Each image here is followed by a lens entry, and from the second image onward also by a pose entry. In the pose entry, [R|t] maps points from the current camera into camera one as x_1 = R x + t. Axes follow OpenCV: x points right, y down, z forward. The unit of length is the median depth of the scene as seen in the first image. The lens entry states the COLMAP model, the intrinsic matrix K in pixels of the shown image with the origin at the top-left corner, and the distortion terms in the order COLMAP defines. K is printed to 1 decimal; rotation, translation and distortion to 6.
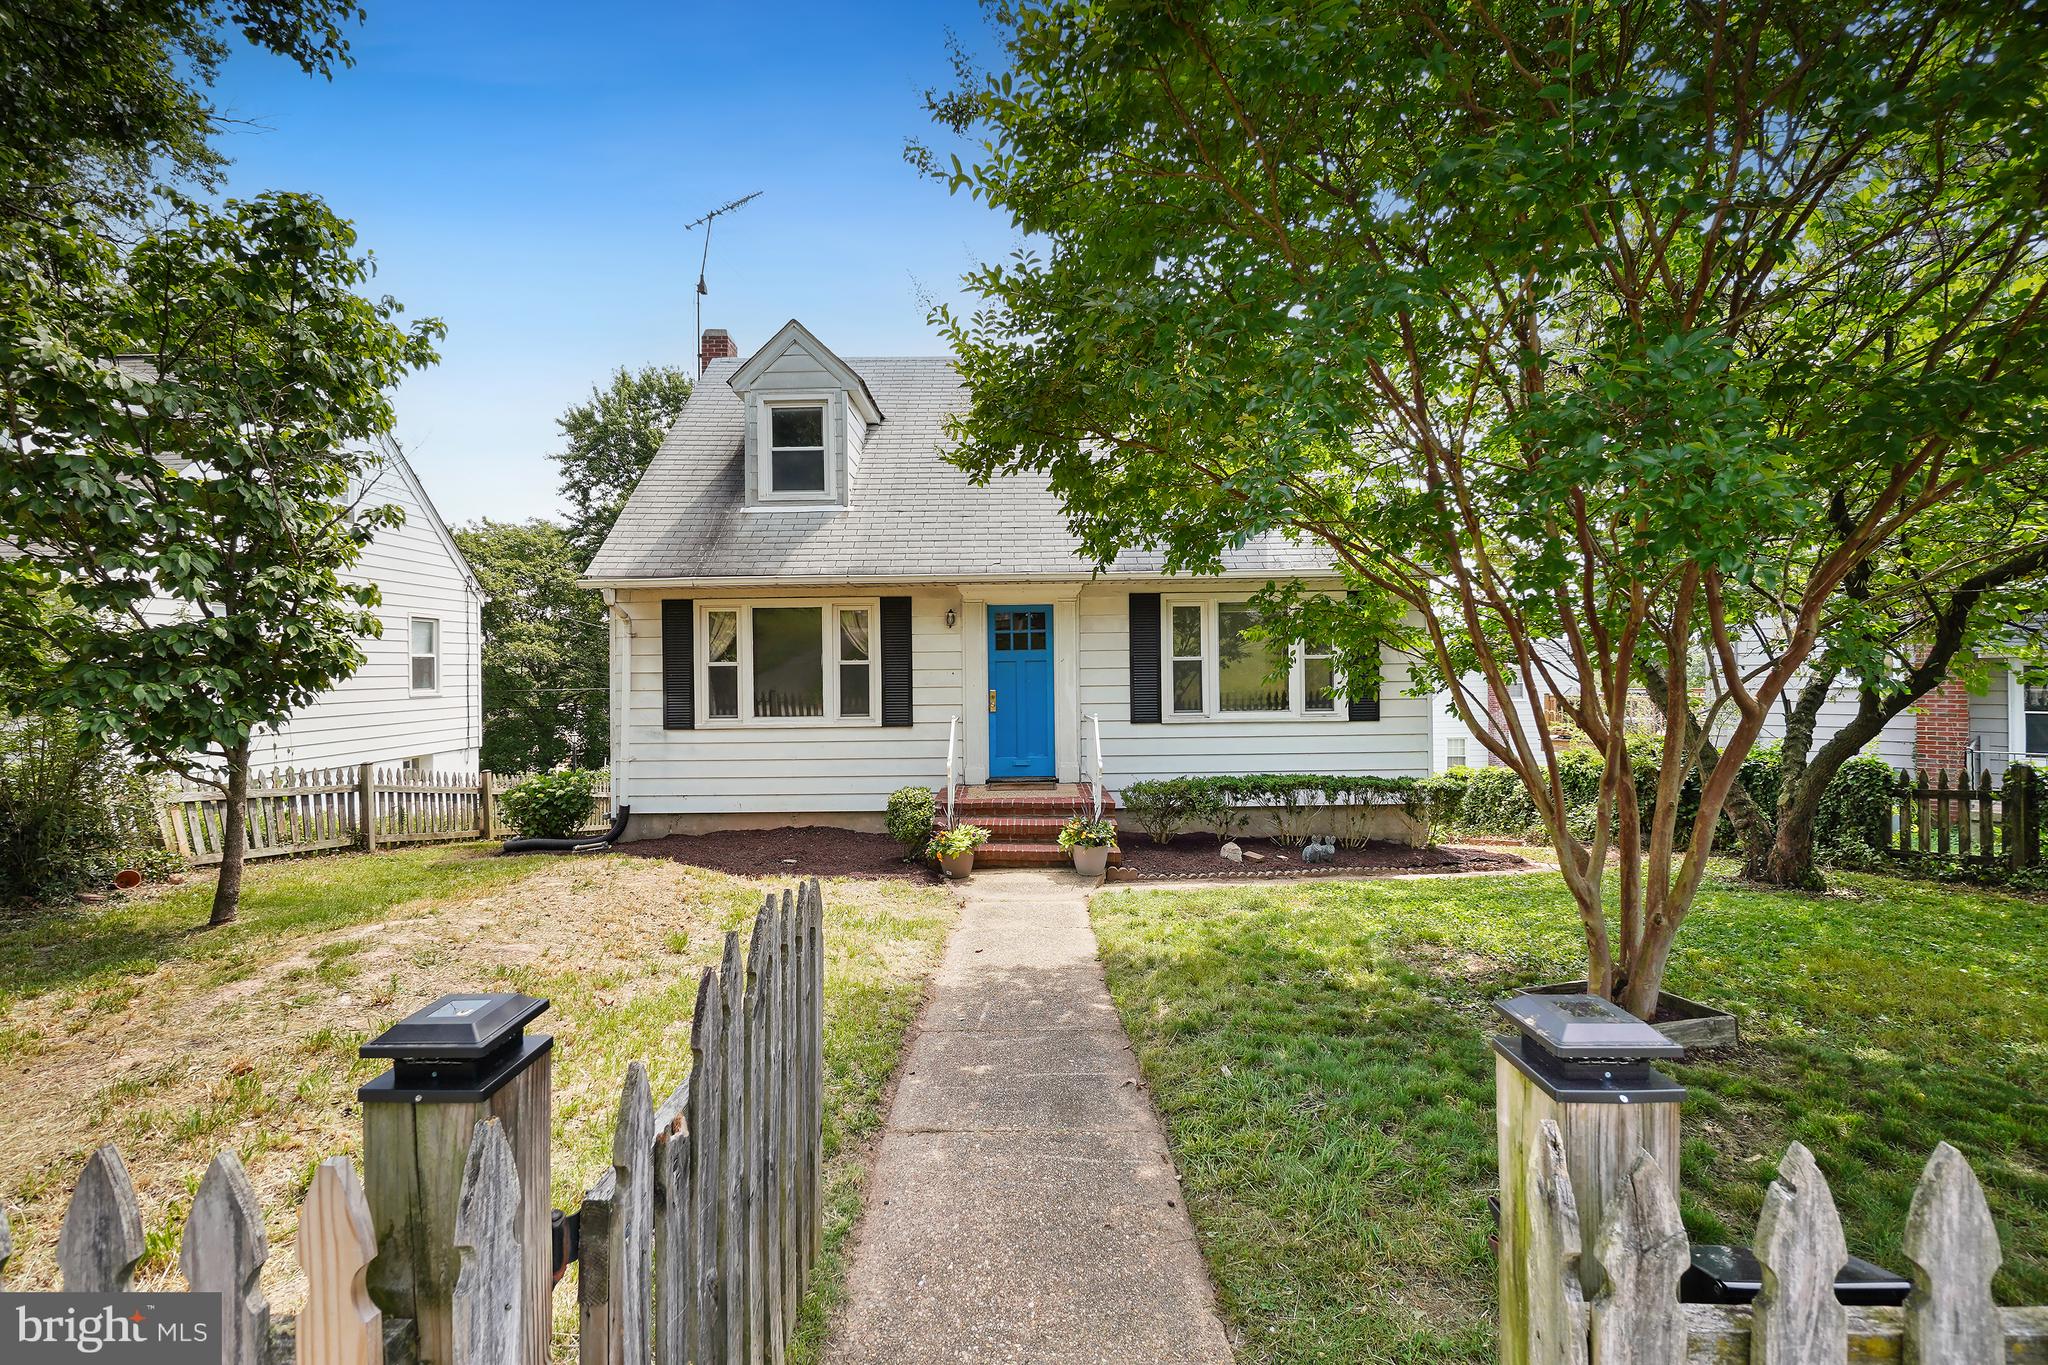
lens RADIAL K [[890.7, 0, 1025.3], [0, 890.7, 672.5], [0, 0, 1]] dist [-0.010277, 0.000264]
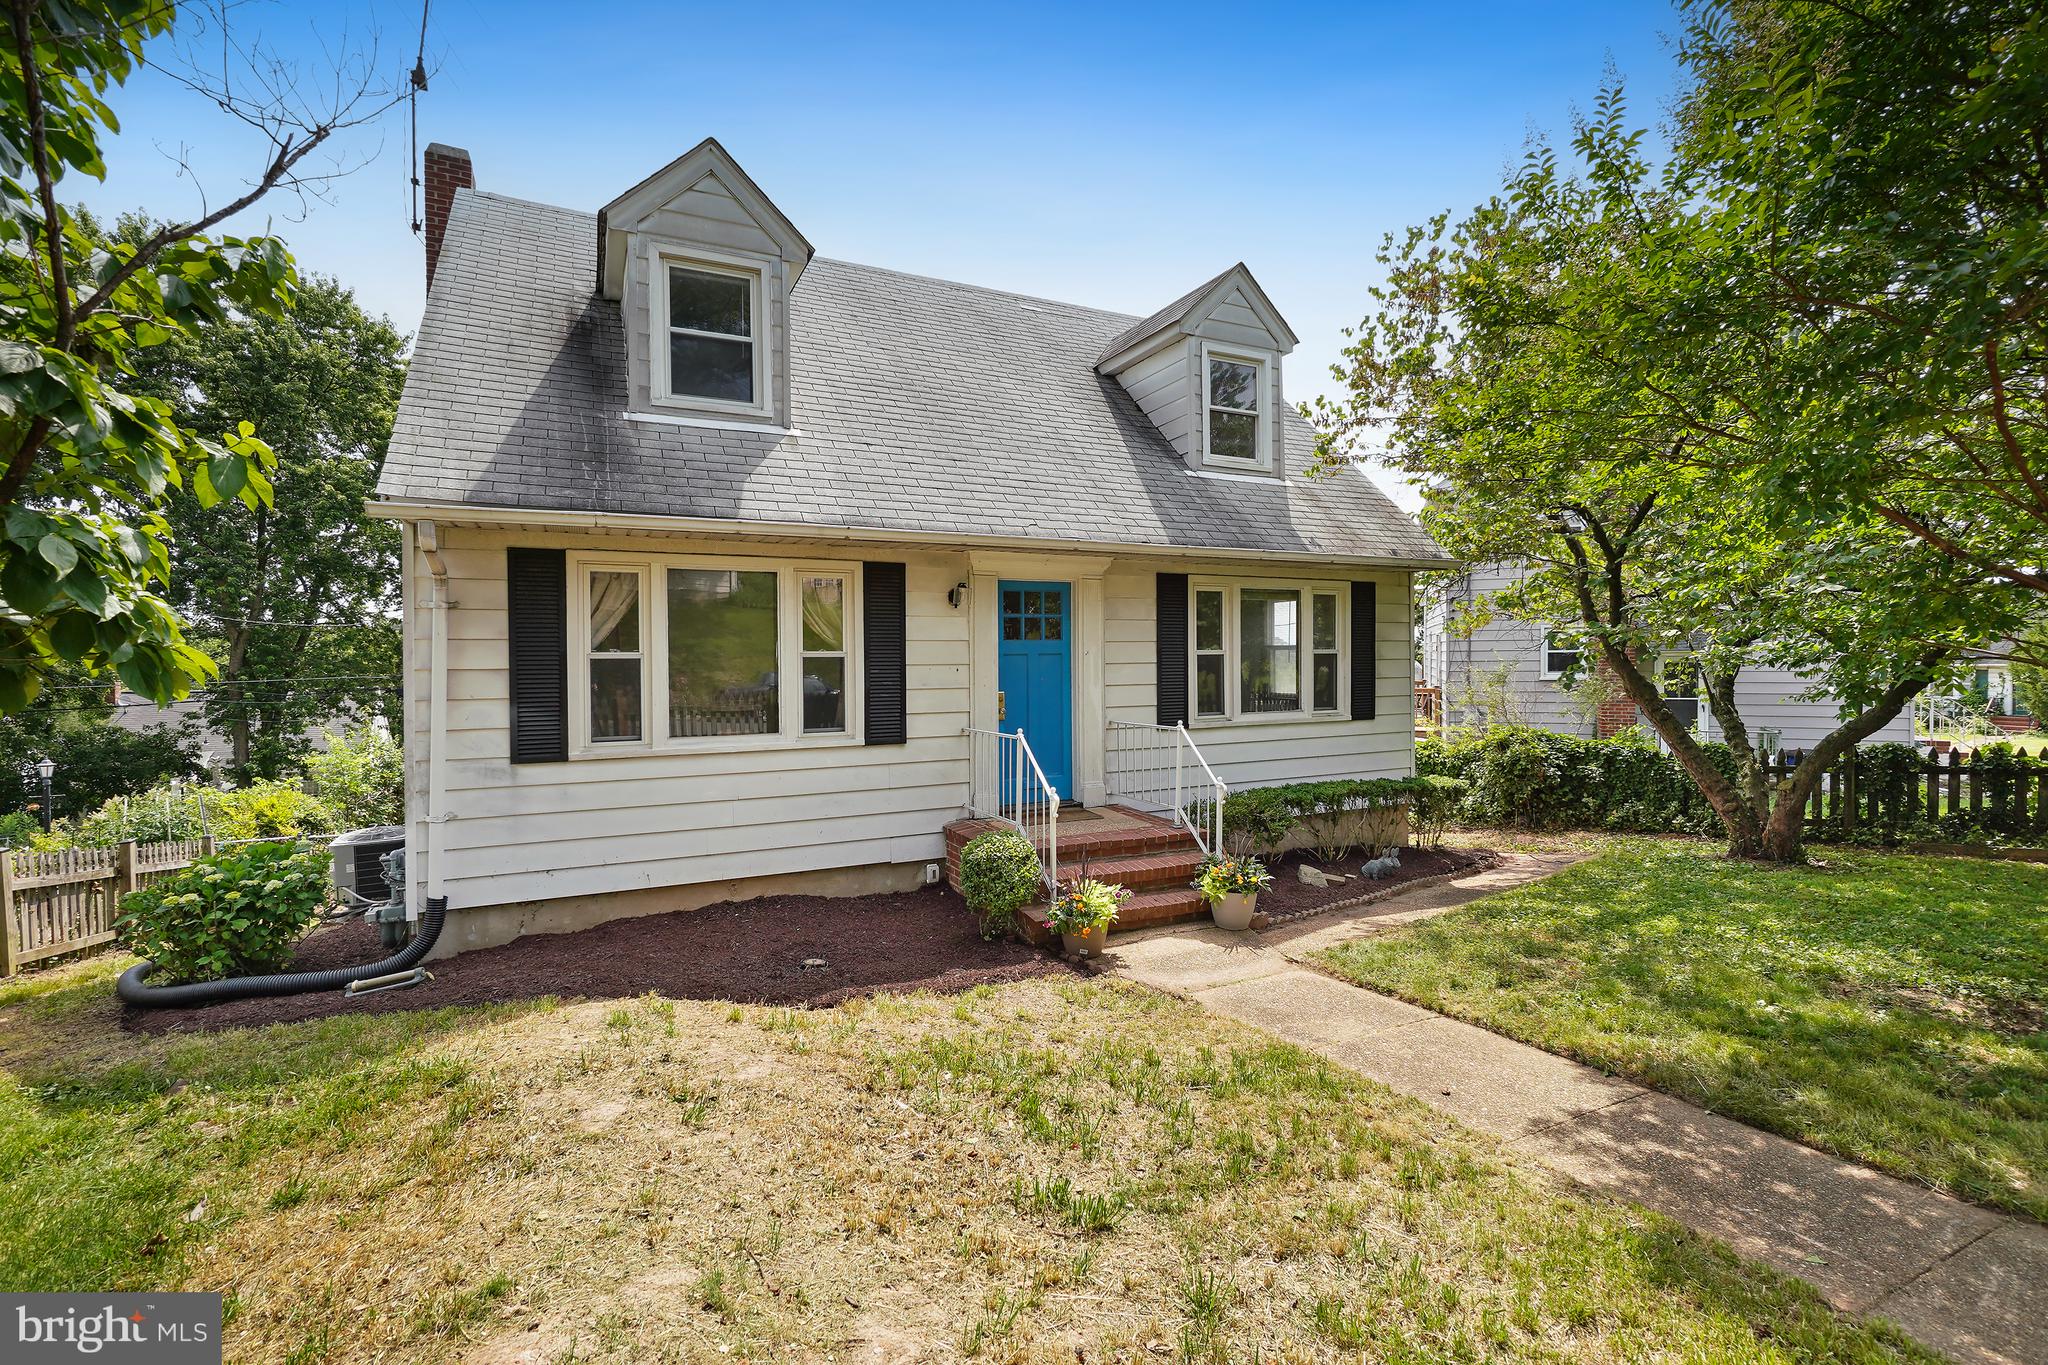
lens RADIAL K [[890.7, 0, 1025.3], [0, 890.7, 672.5], [0, 0, 1]] dist [-0.010277, 0.000264]
pose [[0.903749, -0.002803, 0.428054, -0.347053], [0.000456, 0.999984, 0.005586, -0.000777], [-0.428063, -0.004853, 0.903736, 0.308643]]
